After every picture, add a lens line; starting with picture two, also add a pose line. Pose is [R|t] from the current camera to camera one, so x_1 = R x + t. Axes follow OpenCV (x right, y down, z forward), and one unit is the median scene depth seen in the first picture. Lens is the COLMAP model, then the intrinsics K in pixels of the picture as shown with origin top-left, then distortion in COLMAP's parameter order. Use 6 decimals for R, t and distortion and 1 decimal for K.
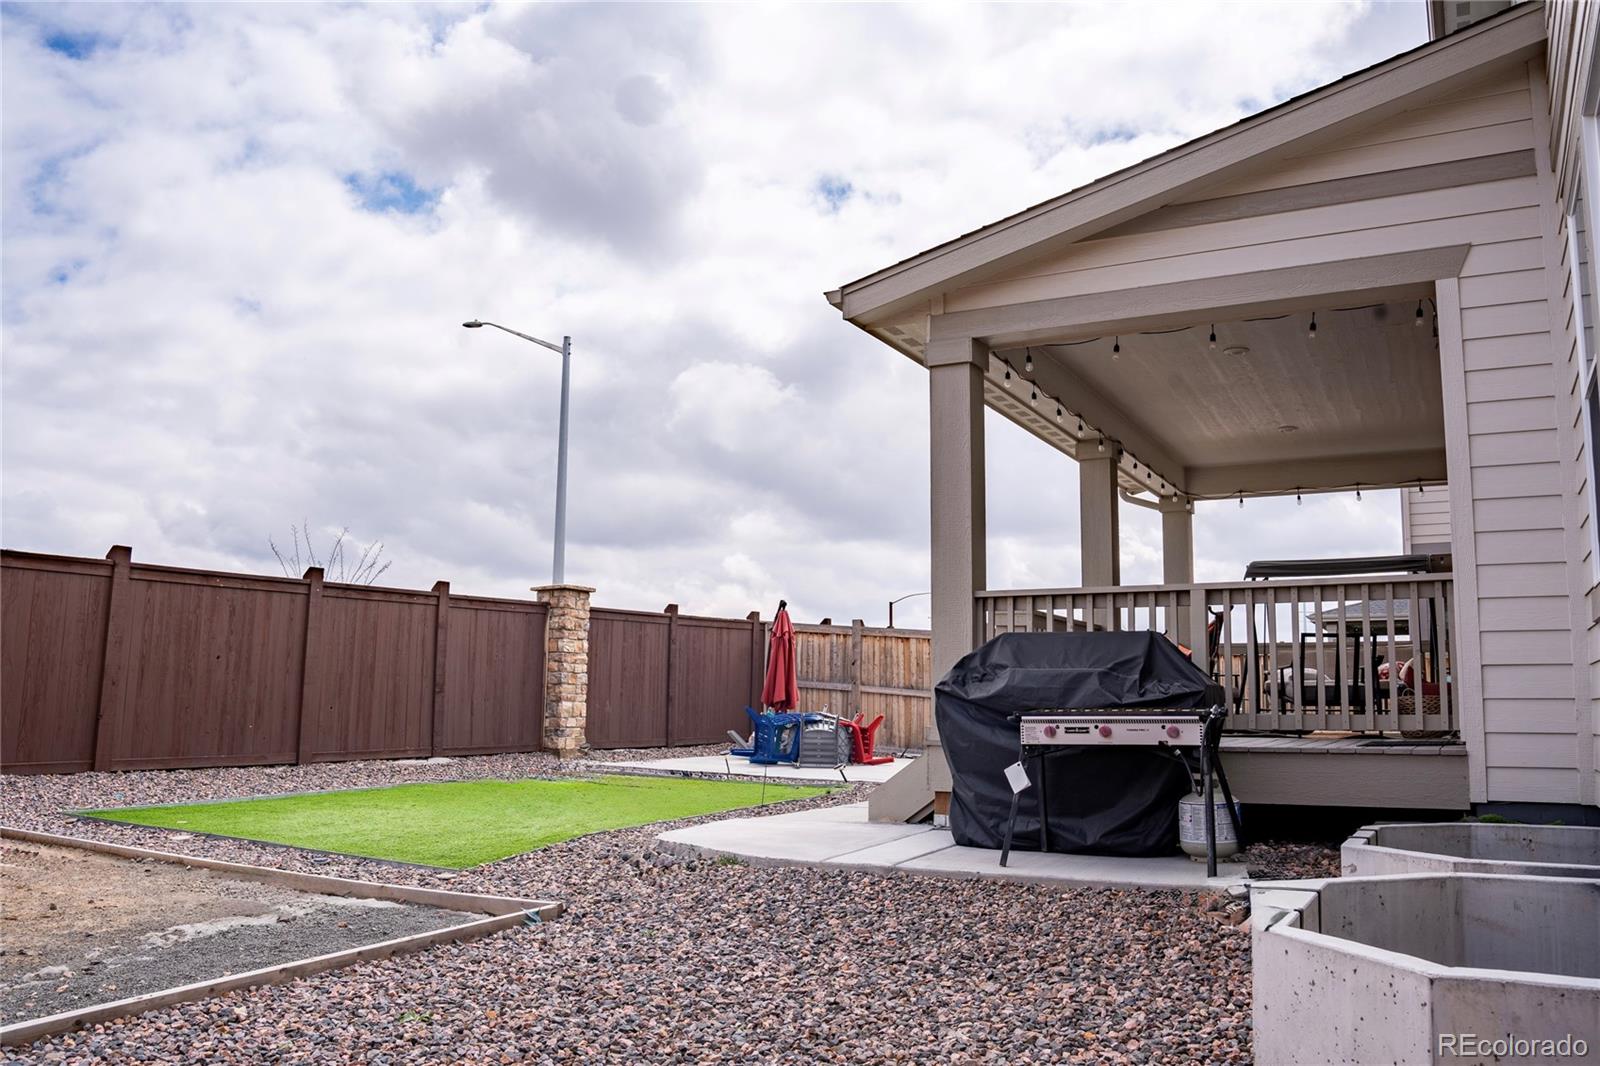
lens RADIAL K [[1269.5, 0, 802.3], [0, 1269.5, 532.7], [0, 0, 1]] dist [-0.085646, 0.008901]
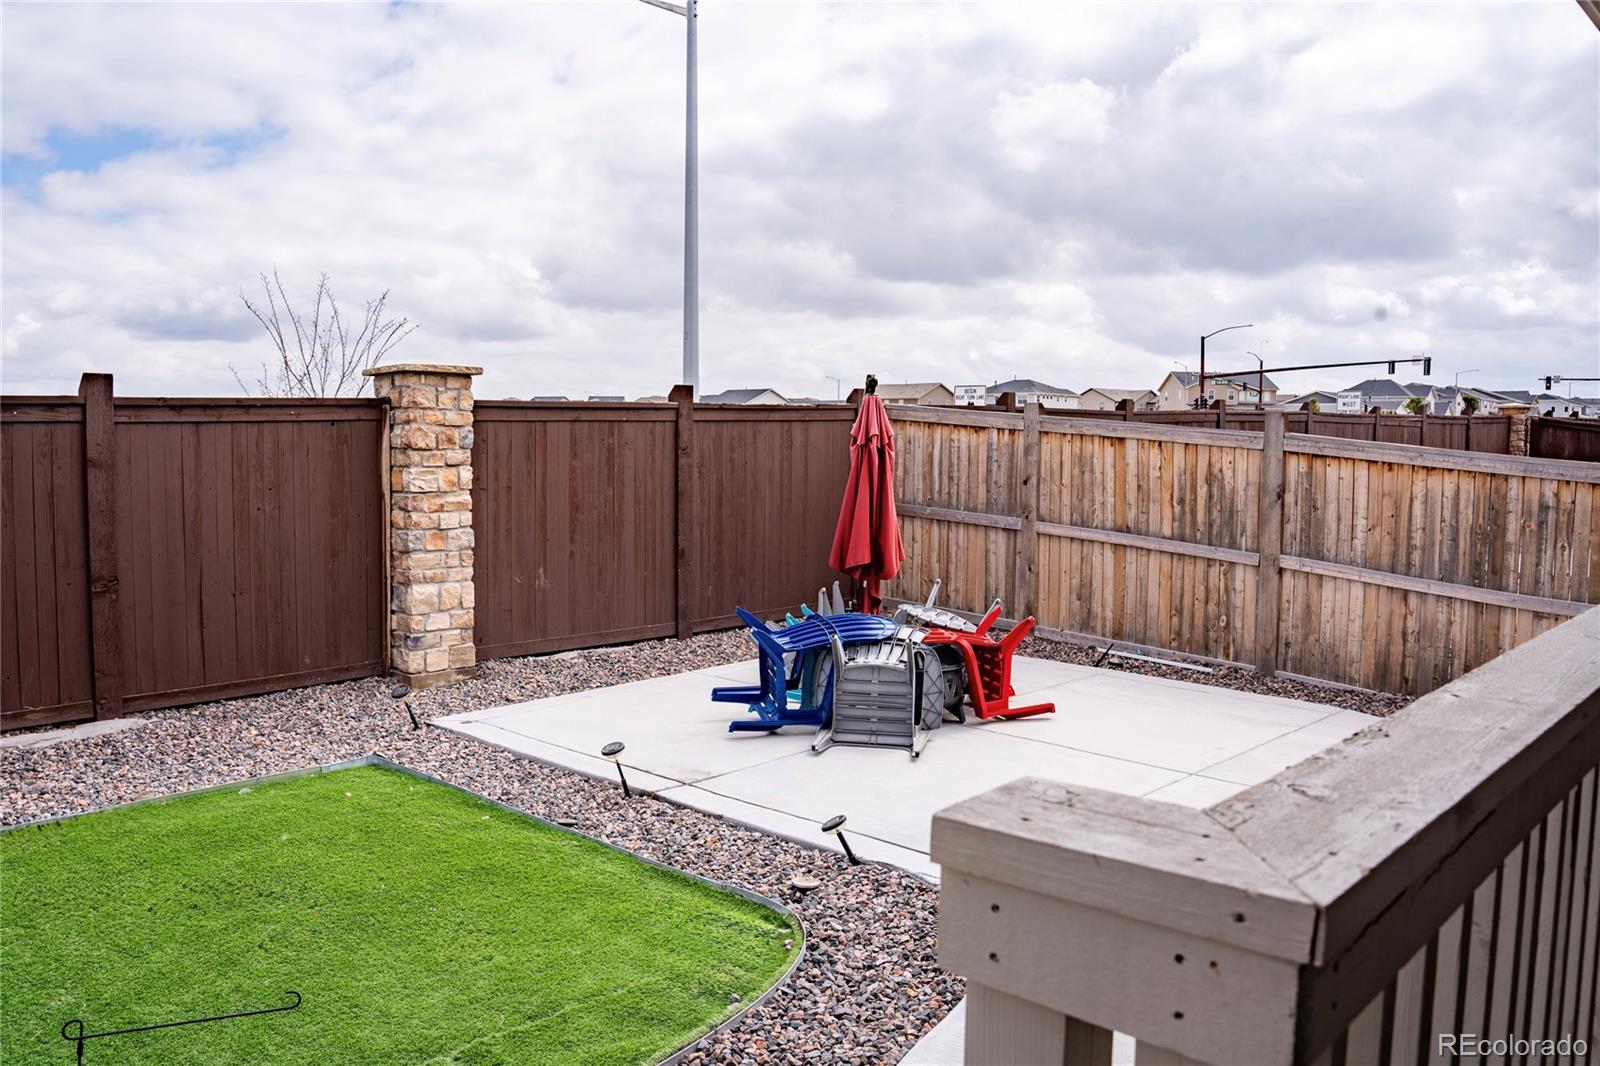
lens RADIAL K [[1269.5, 0, 796.9], [0, 1269.5, 538.1], [0, 0, 1]] dist [-0.085646, 0.008901]
pose [[0.969370, 0.012839, -0.245269, 0.093961], [0.038786, 0.978099, 0.204495, 0.011436], [0.242523, -0.207744, 0.947642, 0.521955]]
